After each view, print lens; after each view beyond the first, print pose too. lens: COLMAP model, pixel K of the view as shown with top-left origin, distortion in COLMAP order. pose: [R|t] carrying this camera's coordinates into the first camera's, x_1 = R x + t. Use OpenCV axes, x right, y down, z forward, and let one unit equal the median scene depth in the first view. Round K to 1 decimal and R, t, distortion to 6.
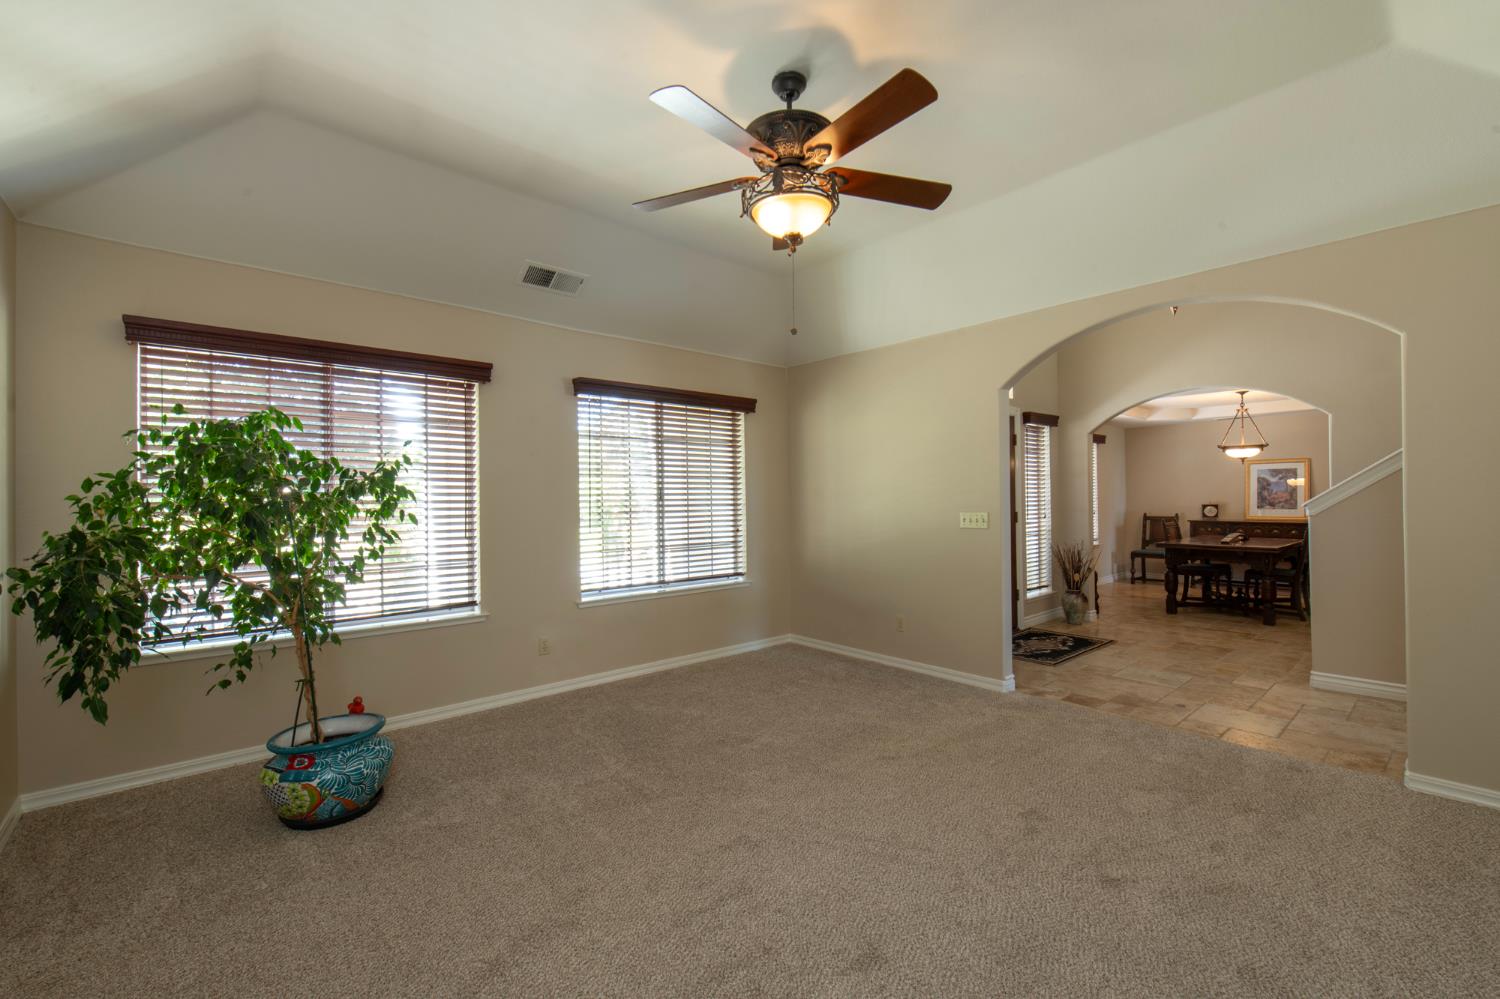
lens RADIAL K [[626.2, 0, 753.2], [0, 626.2, 495.9], [0, 0, 1]] dist [-0.000139, -0.000506]
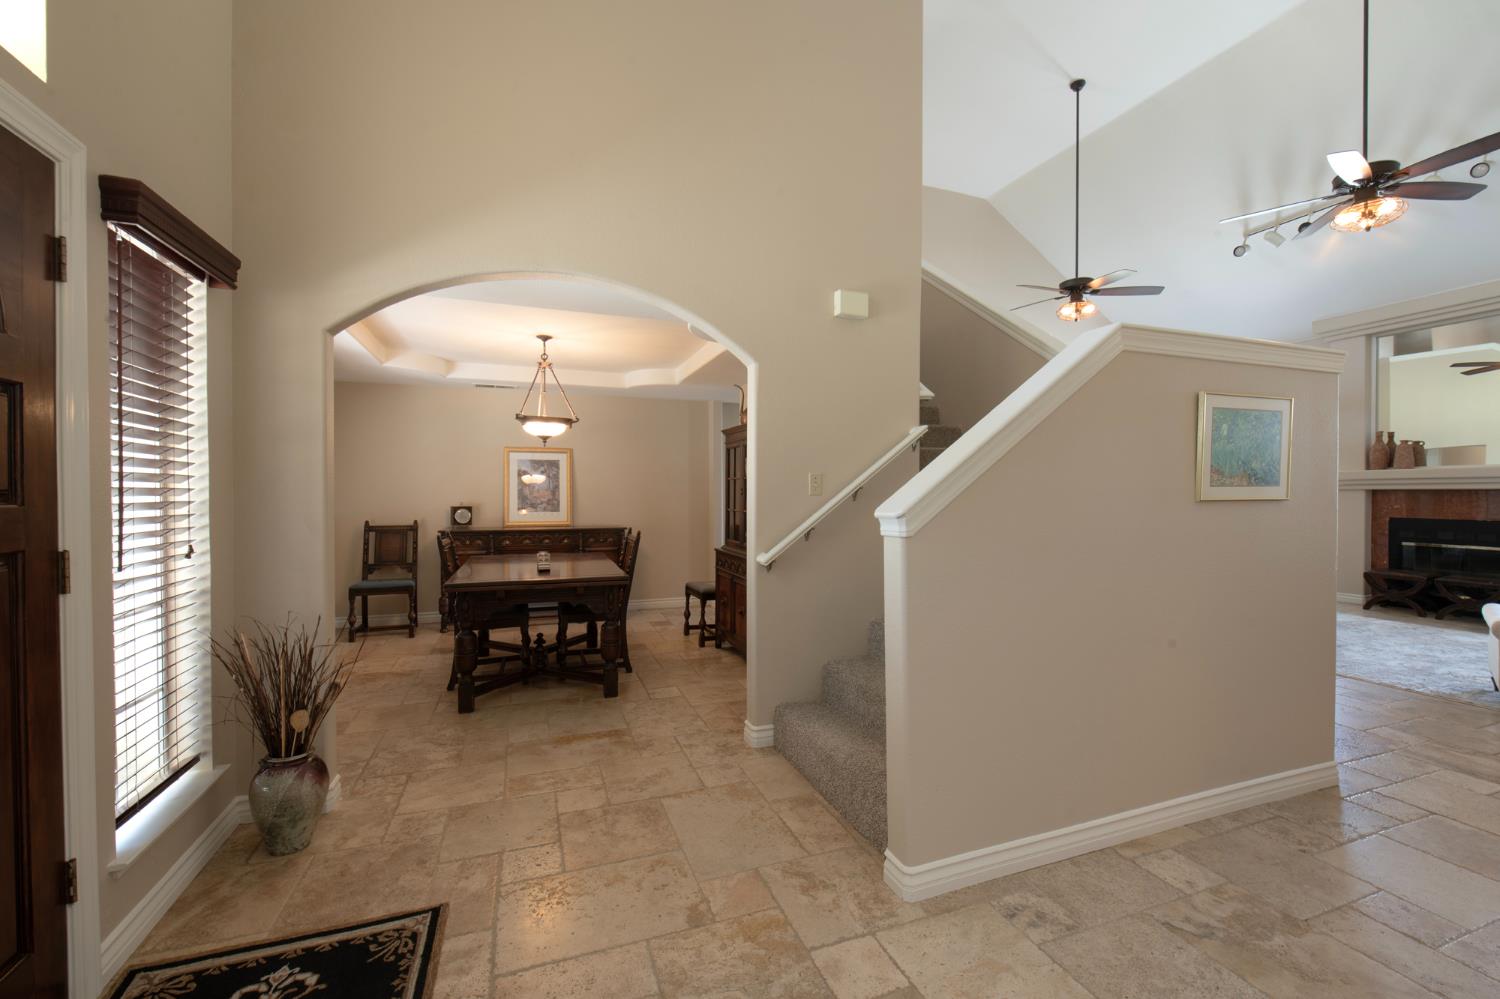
lens RADIAL K [[626.2, 0, 753.2], [0, 626.2, 495.9], [0, 0, 1]] dist [-0.000139, -0.000506]
pose [[0.359998, 0.004265, 0.932943, 0.265436], [-0.005754, 0.999981, -0.002351, 0.002542], [-0.932935, -0.004522, 0.360016, 0.604088]]
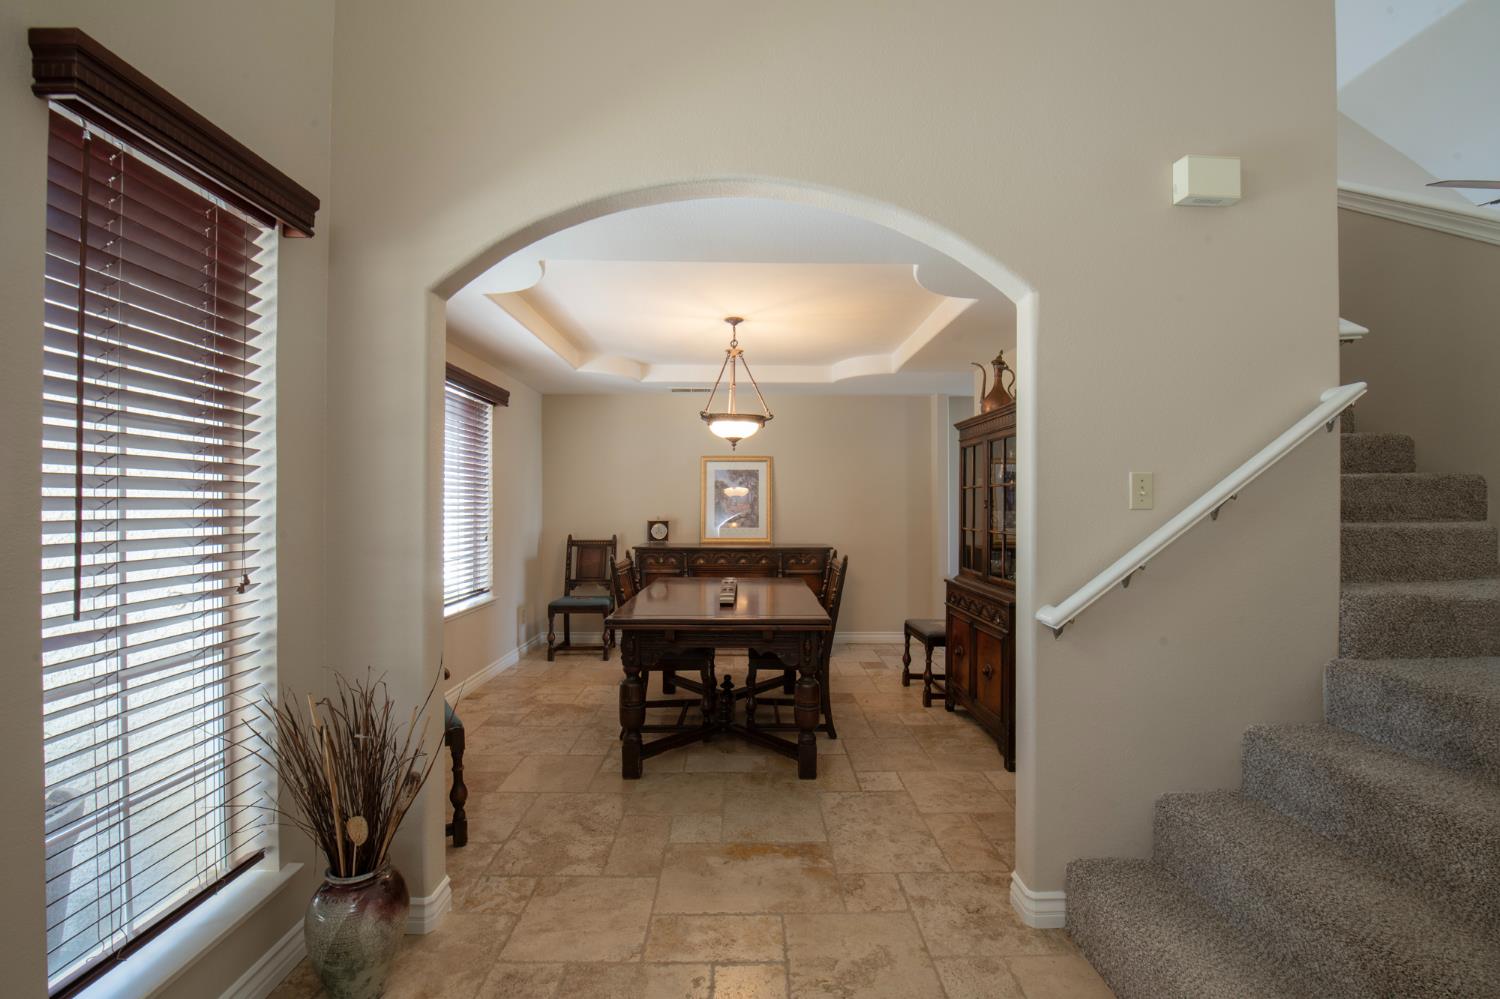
lens RADIAL K [[617.1, 0, 753.2], [0, 617.1, 504.7], [0, 0, 1]] dist [-0.019441, -0.000585]
pose [[0.647046, 0.011570, 0.762363, 0.412181], [-0.008252, 0.999933, -0.008172, 0.001948], [-0.762406, -0.001004, 0.647098, 0.690277]]
